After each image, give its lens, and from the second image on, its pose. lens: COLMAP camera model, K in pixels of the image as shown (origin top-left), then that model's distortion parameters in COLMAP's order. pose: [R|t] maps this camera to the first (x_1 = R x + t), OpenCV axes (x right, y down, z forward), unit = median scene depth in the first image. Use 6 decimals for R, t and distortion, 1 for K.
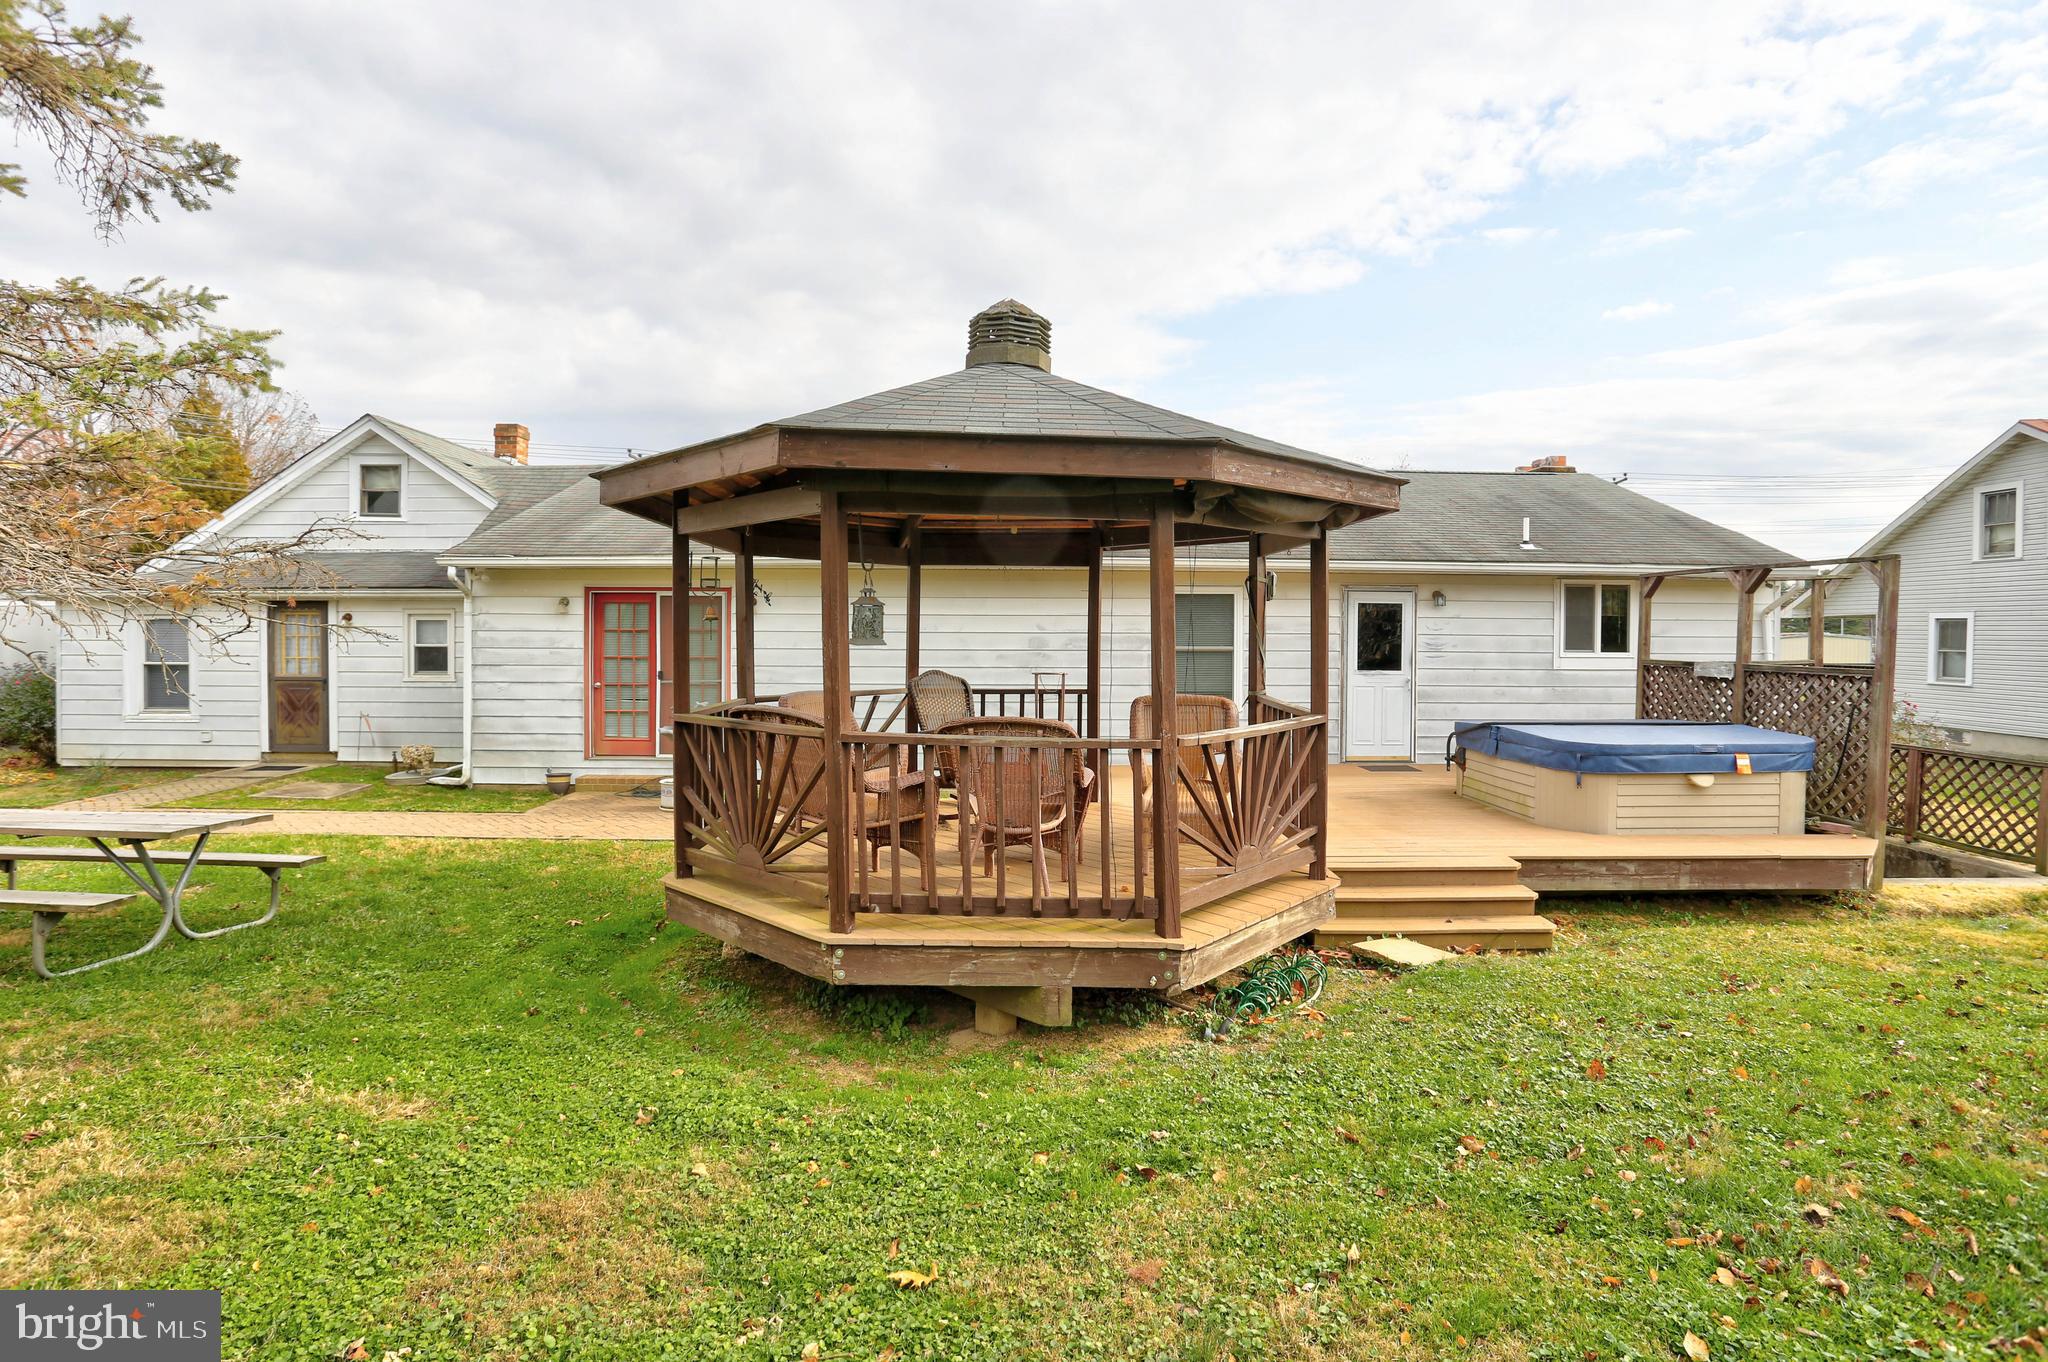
lens RADIAL K [[1015.9, 0, 1026.1], [0, 1015.9, 661.2], [0, 0, 1]] dist [-0.088031, 0.046516]
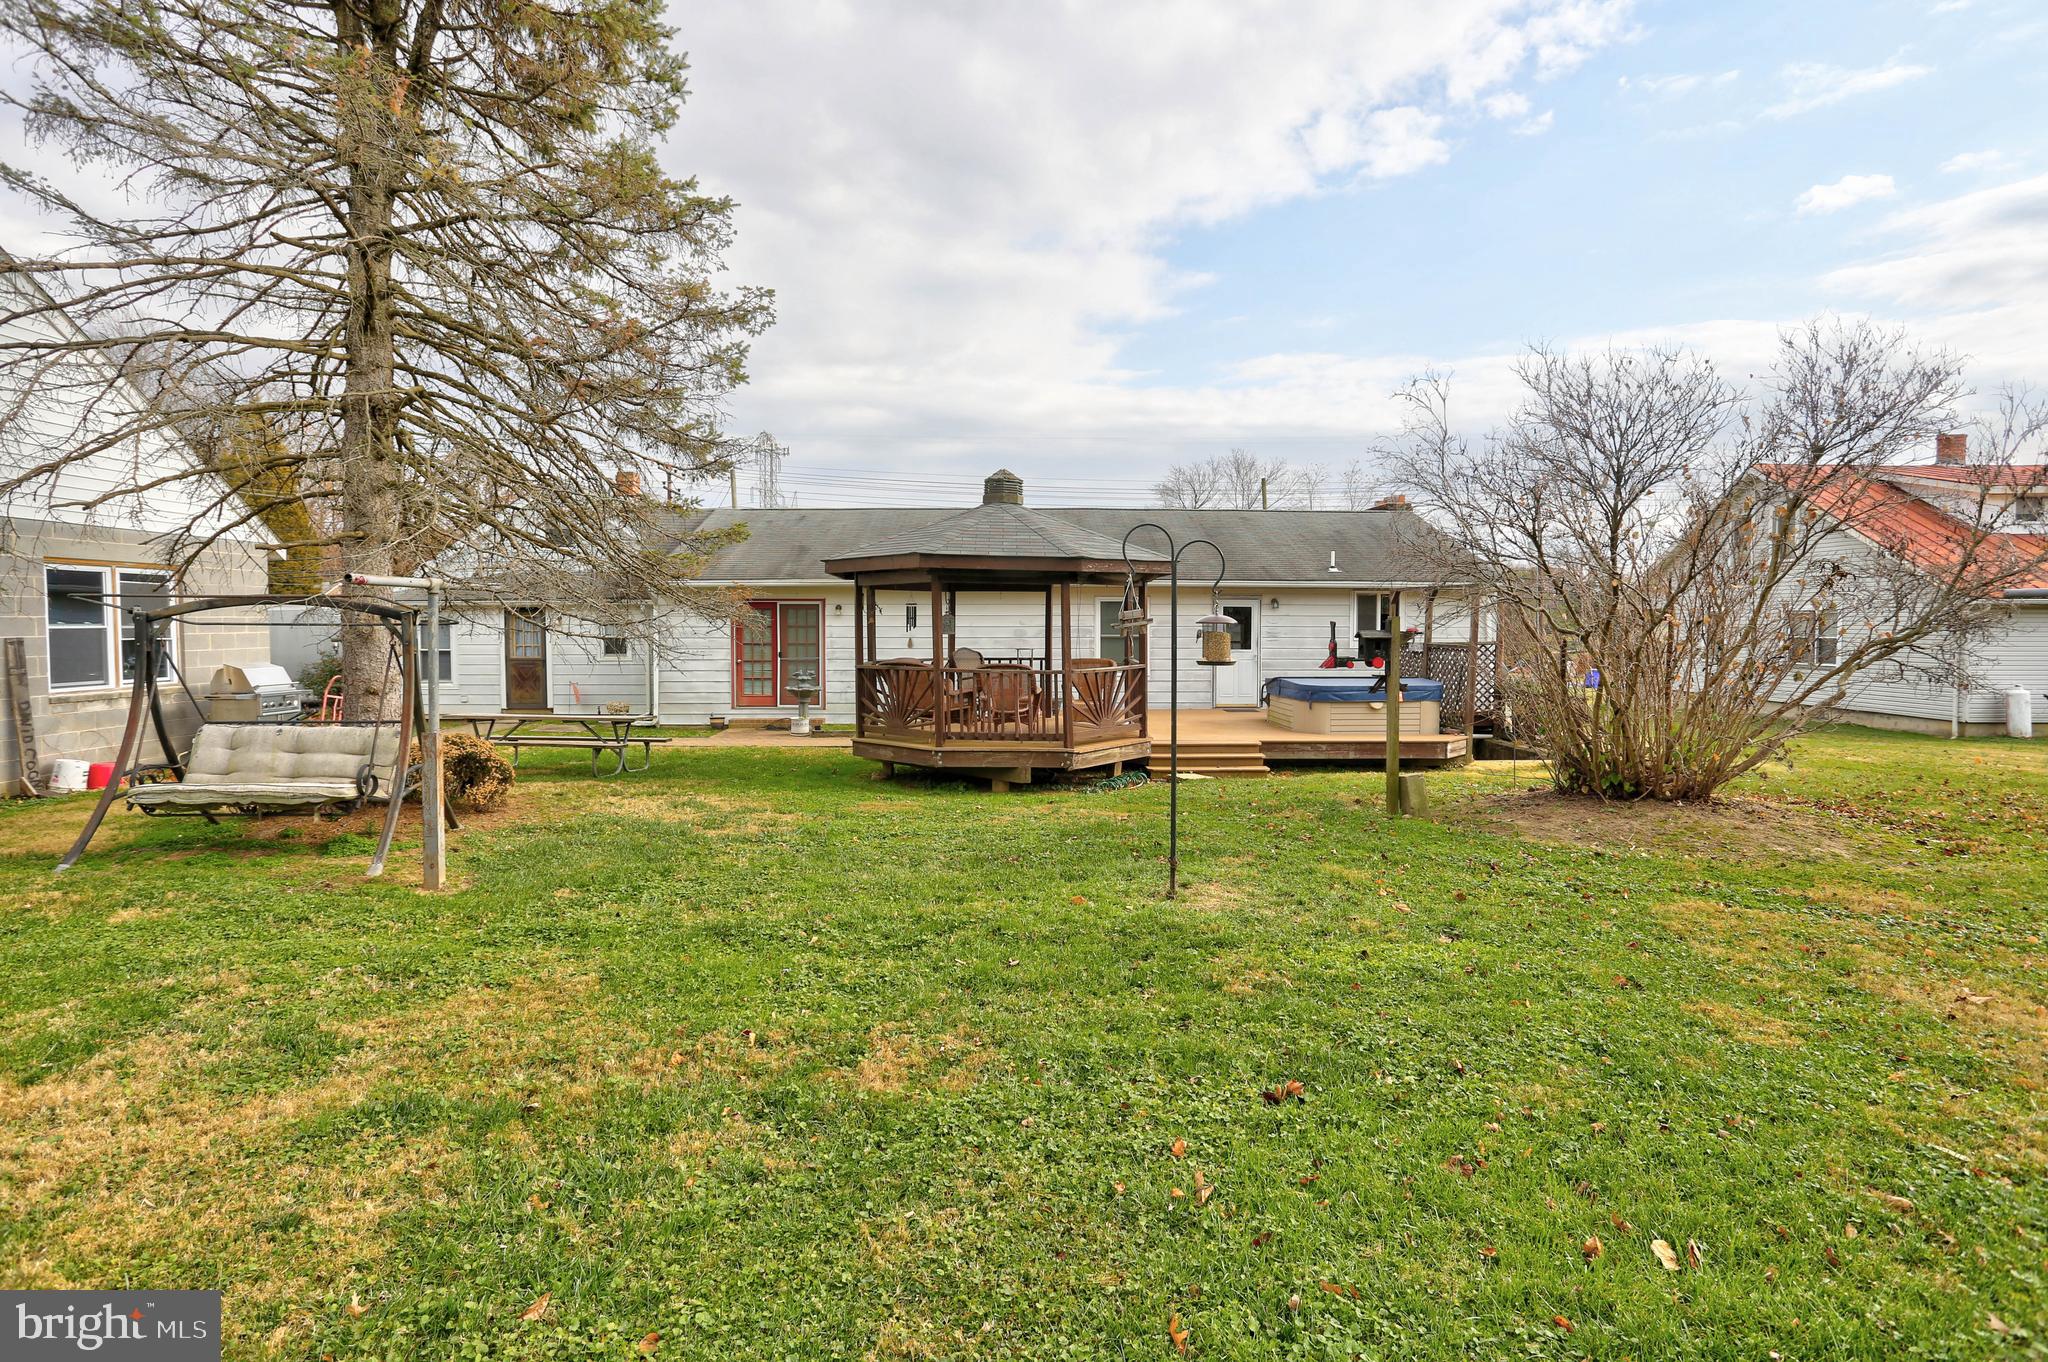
lens RADIAL K [[1015.9, 0, 1026.1], [0, 1015.9, 661.2], [0, 0, 1]] dist [-0.088031, 0.046516]
pose [[0.999853, -0.005423, 0.016277, -0.003313], [0.005276, 0.999945, 0.009099, 0.014118], [-0.016325, -0.009011, 0.999826, -0.738168]]
